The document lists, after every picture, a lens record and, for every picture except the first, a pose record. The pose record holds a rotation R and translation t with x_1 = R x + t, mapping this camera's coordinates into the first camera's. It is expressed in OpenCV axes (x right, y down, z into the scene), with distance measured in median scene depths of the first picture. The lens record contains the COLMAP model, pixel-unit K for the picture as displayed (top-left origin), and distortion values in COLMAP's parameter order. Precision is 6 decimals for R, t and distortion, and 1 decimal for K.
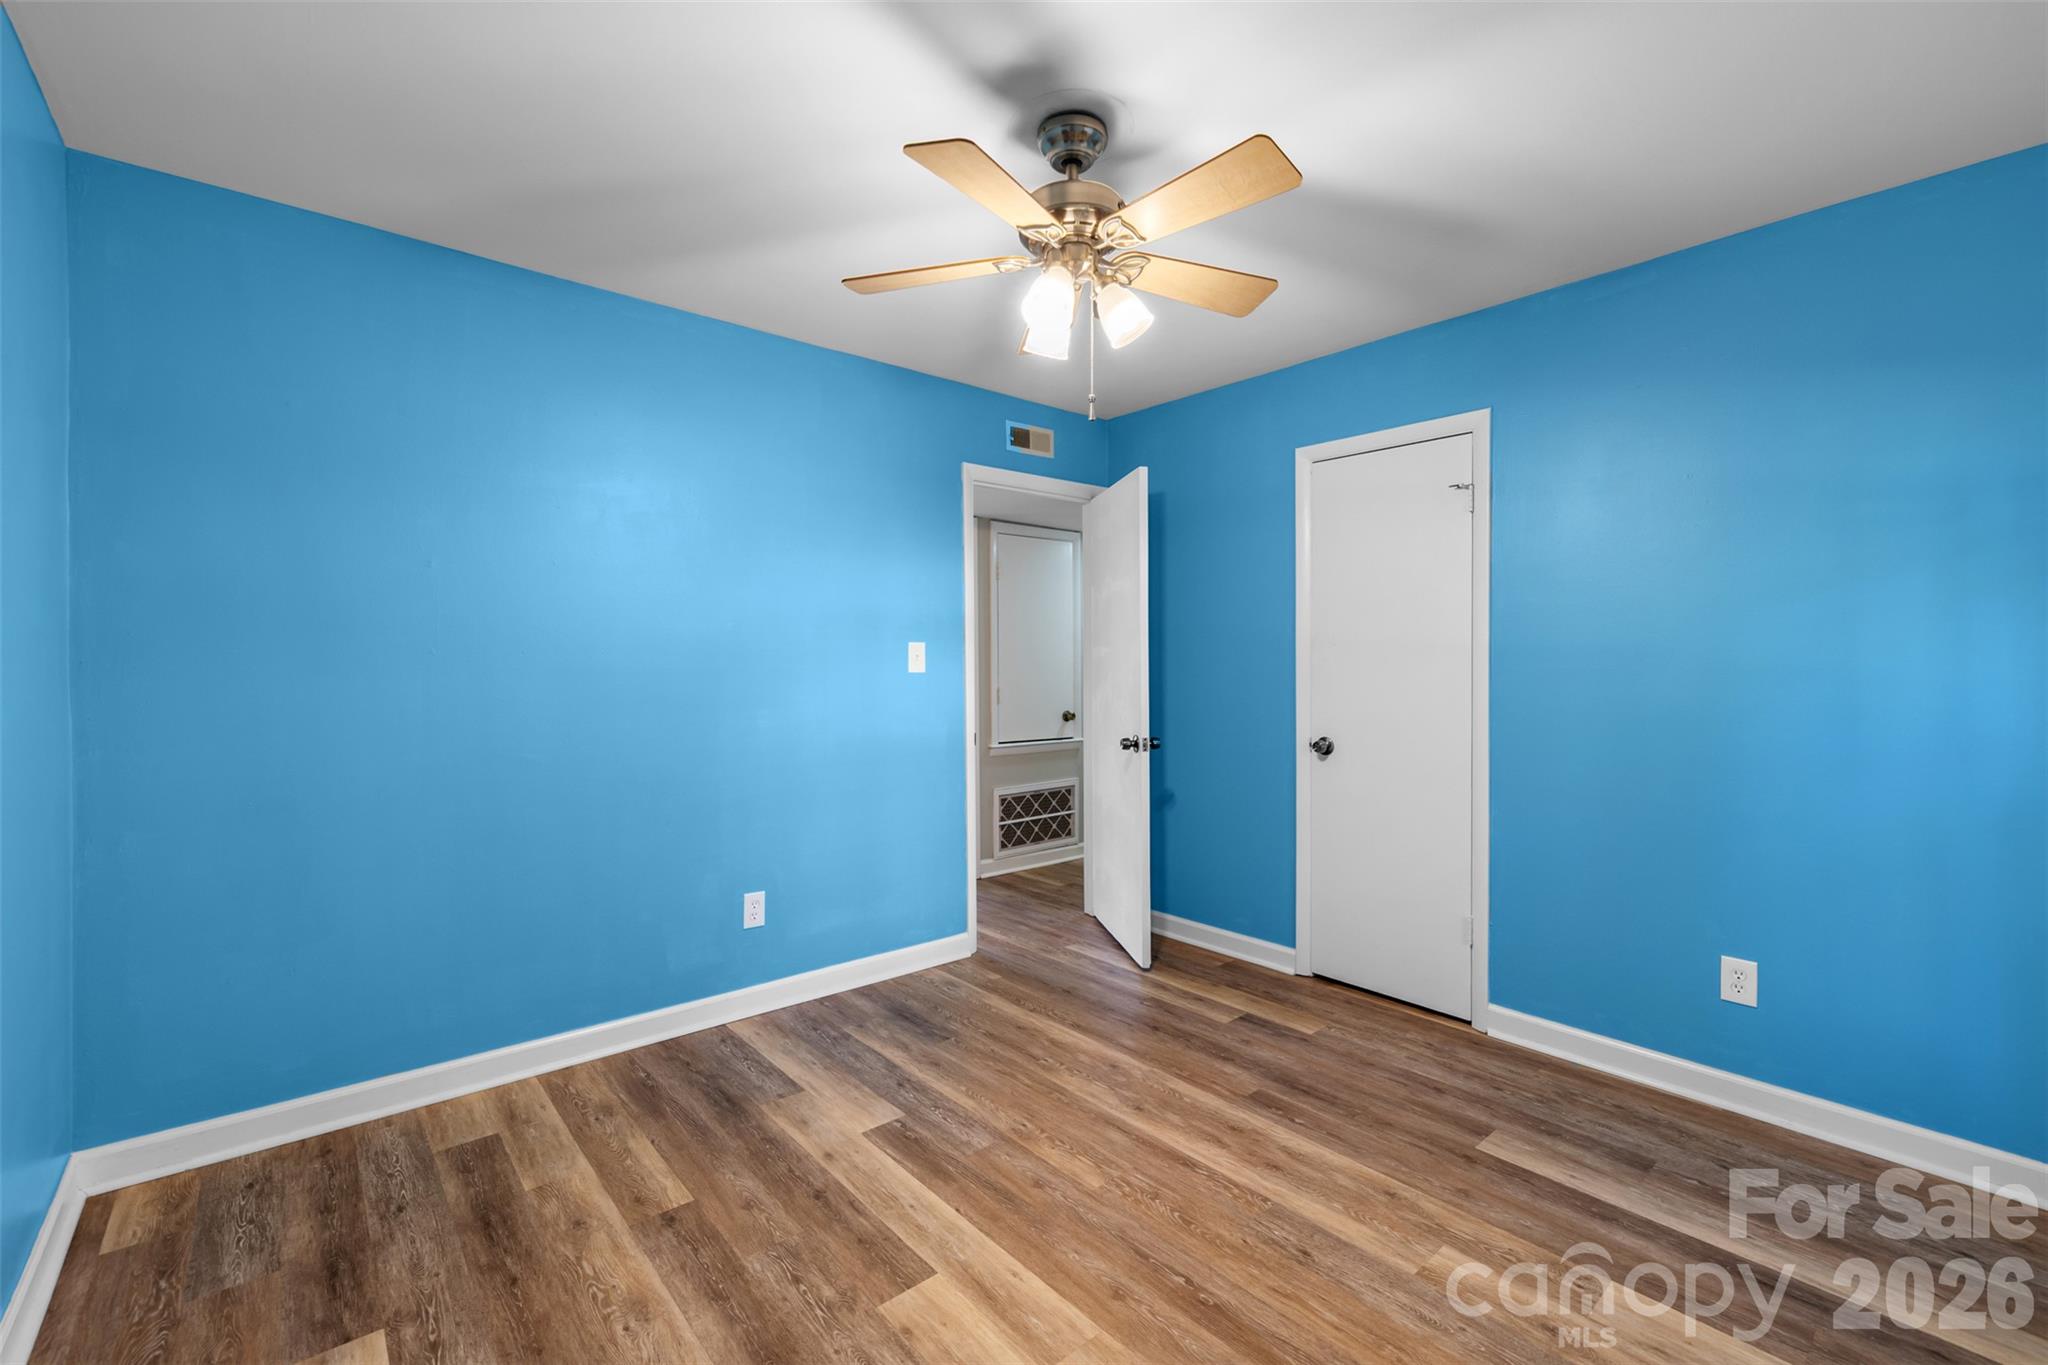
lens RADIAL K [[855.9, 0, 1024.3], [0, 855.9, 676.3], [0, 0, 1]] dist [0.000935, 0.000370]
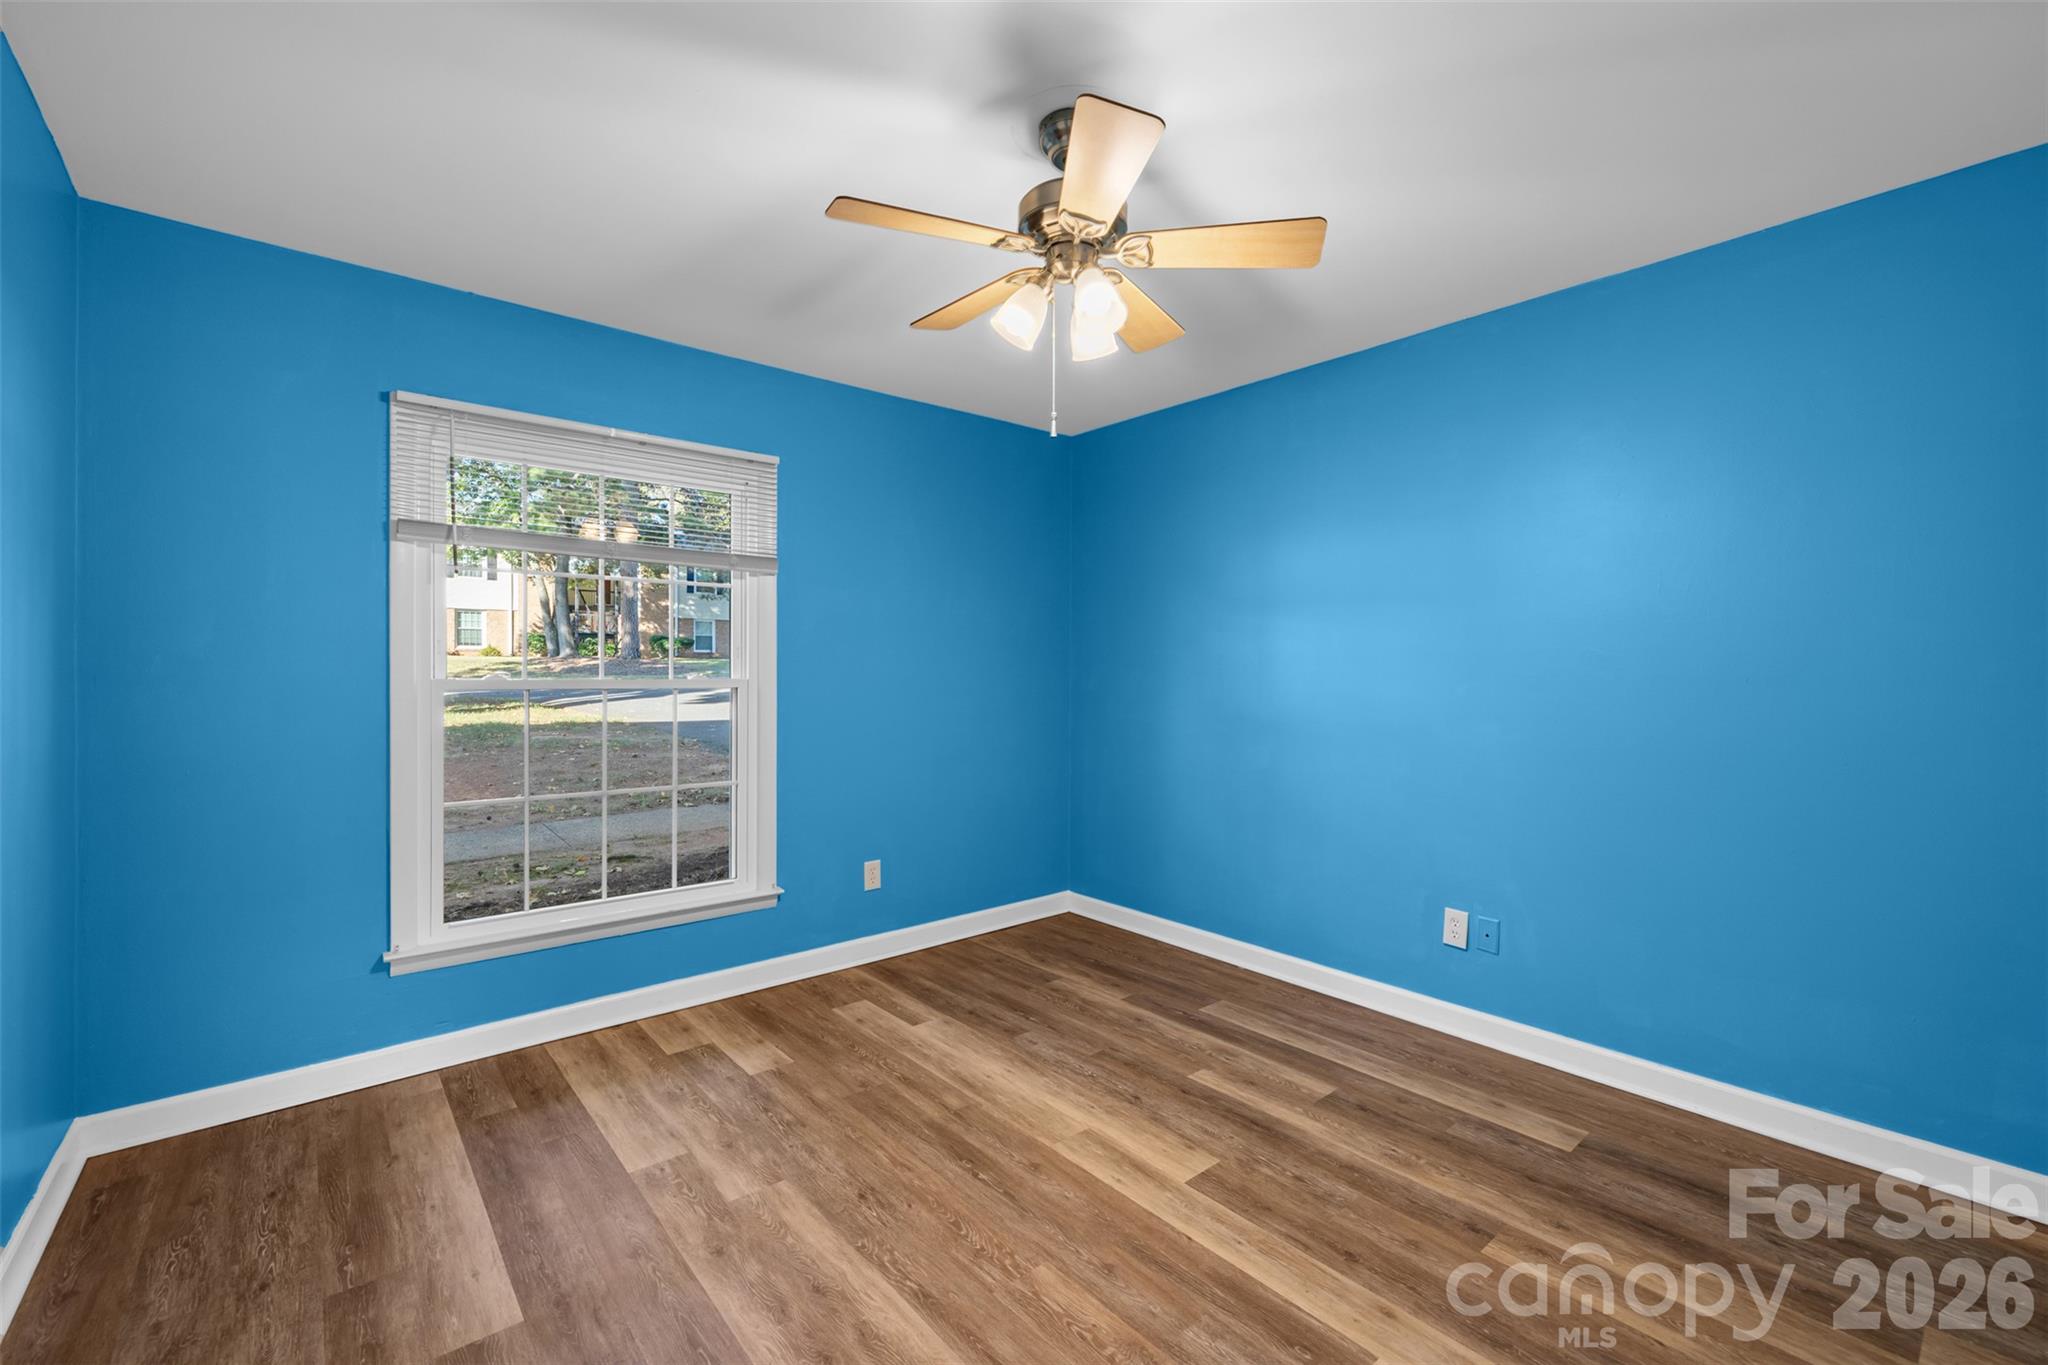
lens RADIAL K [[855.9, 0, 1019.2], [0, 855.9, 665.2], [0, 0, 1]] dist [0.000935, 0.000370]
pose [[-0.999874, -0.002461, 0.015680, 0.101345], [-0.002403, 0.999990, 0.003739, -0.022325], [-0.015689, 0.003701, -0.999870, 1.995791]]
